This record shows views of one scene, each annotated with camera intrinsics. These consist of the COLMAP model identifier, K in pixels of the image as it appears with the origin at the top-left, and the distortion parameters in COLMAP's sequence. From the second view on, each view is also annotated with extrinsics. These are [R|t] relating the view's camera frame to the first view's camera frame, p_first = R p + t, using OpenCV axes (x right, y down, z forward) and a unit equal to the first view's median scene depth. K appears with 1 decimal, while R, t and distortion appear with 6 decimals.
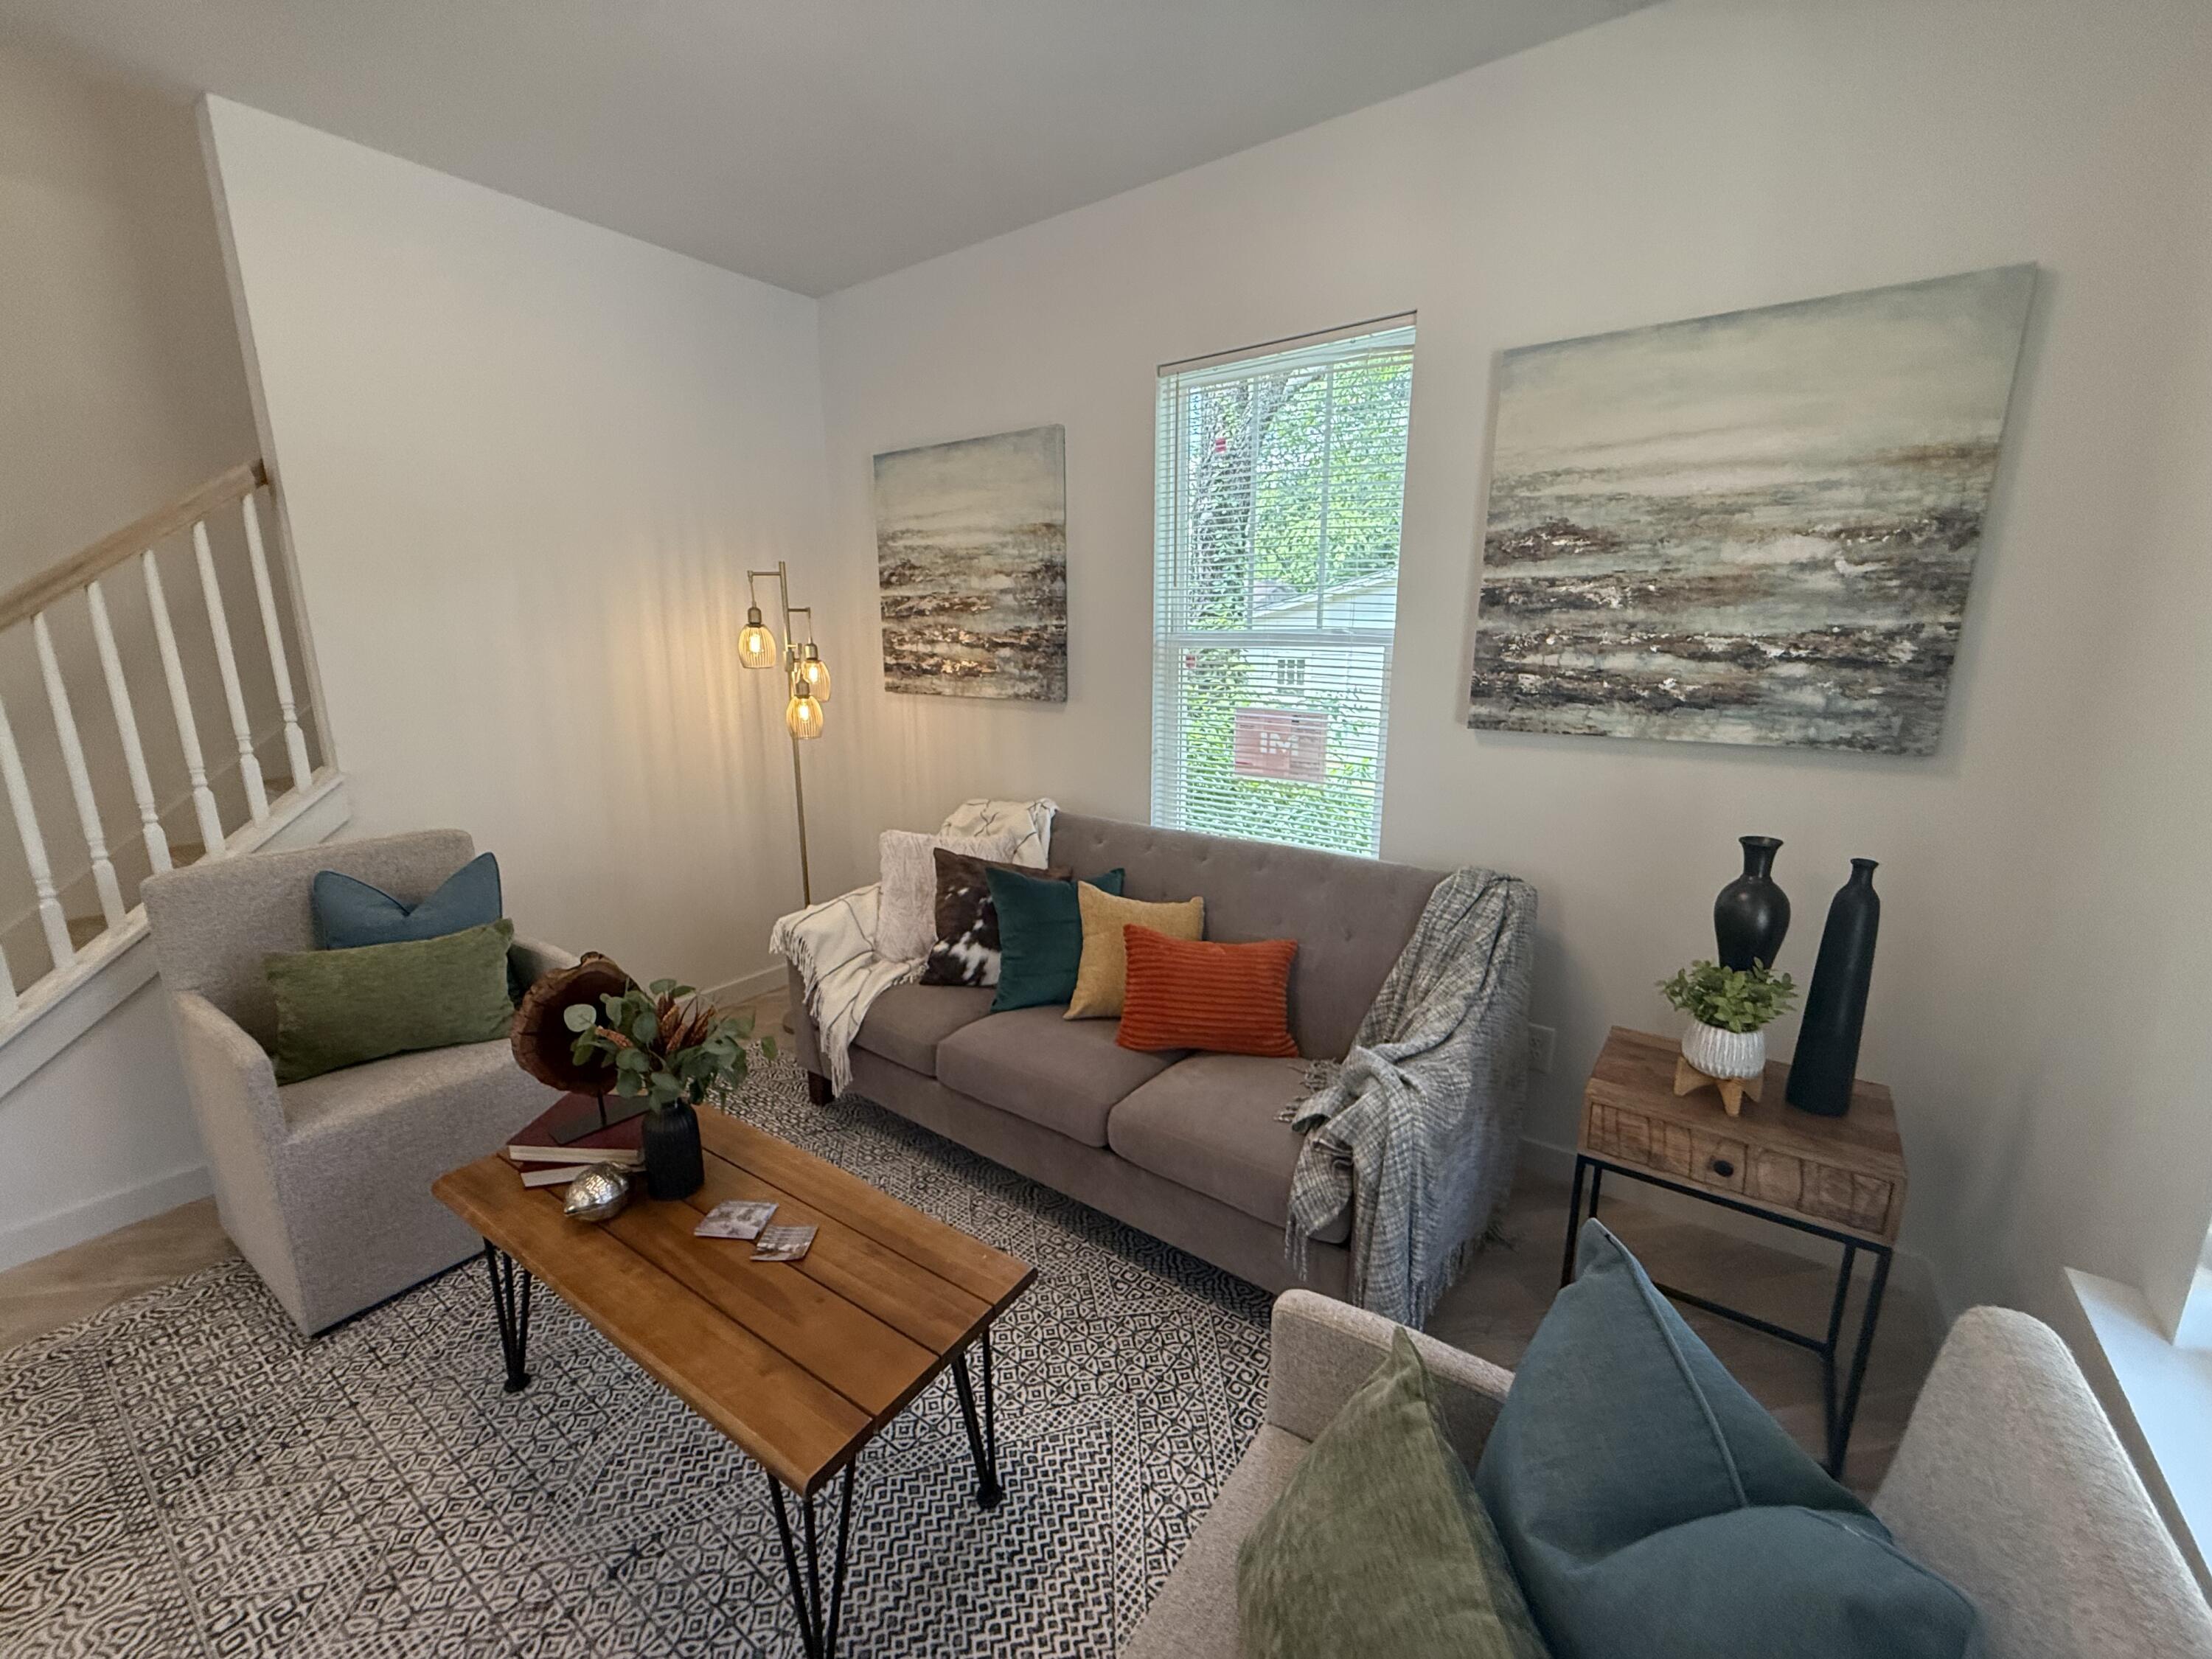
lens RADIAL K [[886.4, 0, 1096.0], [0, 886.4, 825.3], [0, 0, 1]] dist [-0.000050, 0.000375]
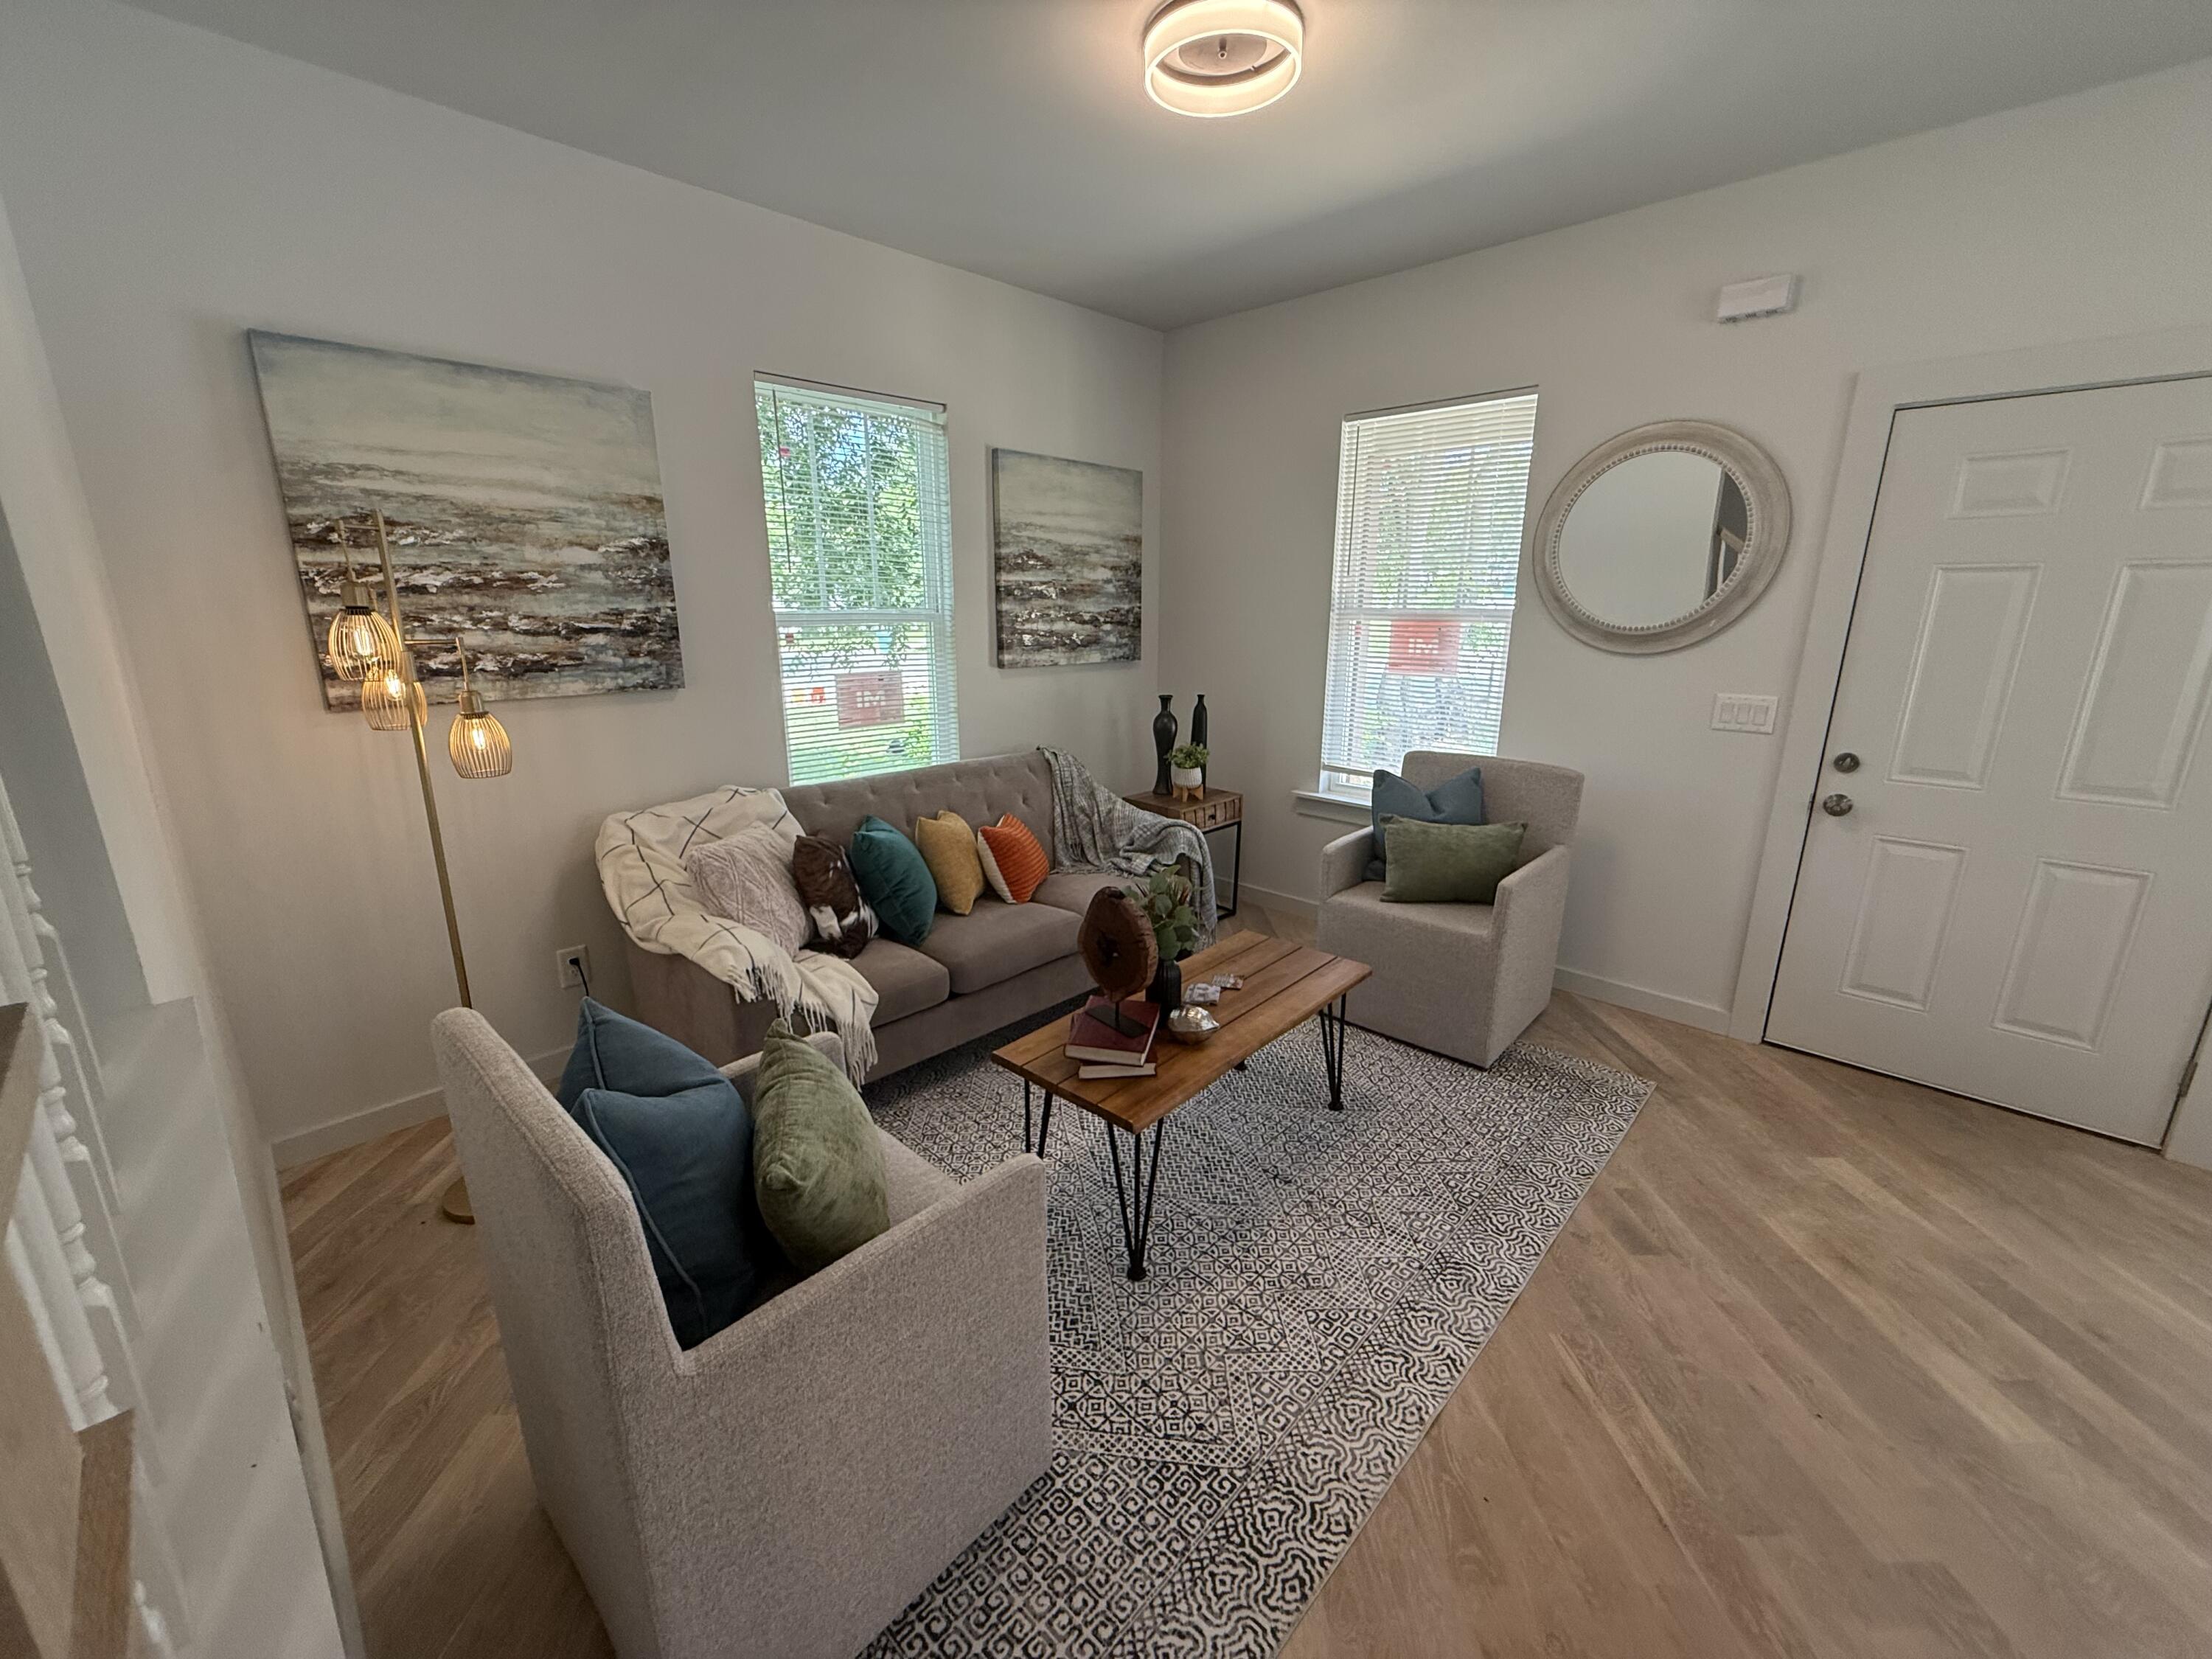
lens RADIAL K [[886.4, 0, 1089.9], [0, 886.4, 832.0], [0, 0, 1]] dist [-0.000050, 0.000375]
pose [[0.150727, -0.251853, 0.955956, -0.918963], [0.207272, 0.953561, 0.218541, -0.108742], [-0.966602, 0.165203, 0.195930, 0.413026]]
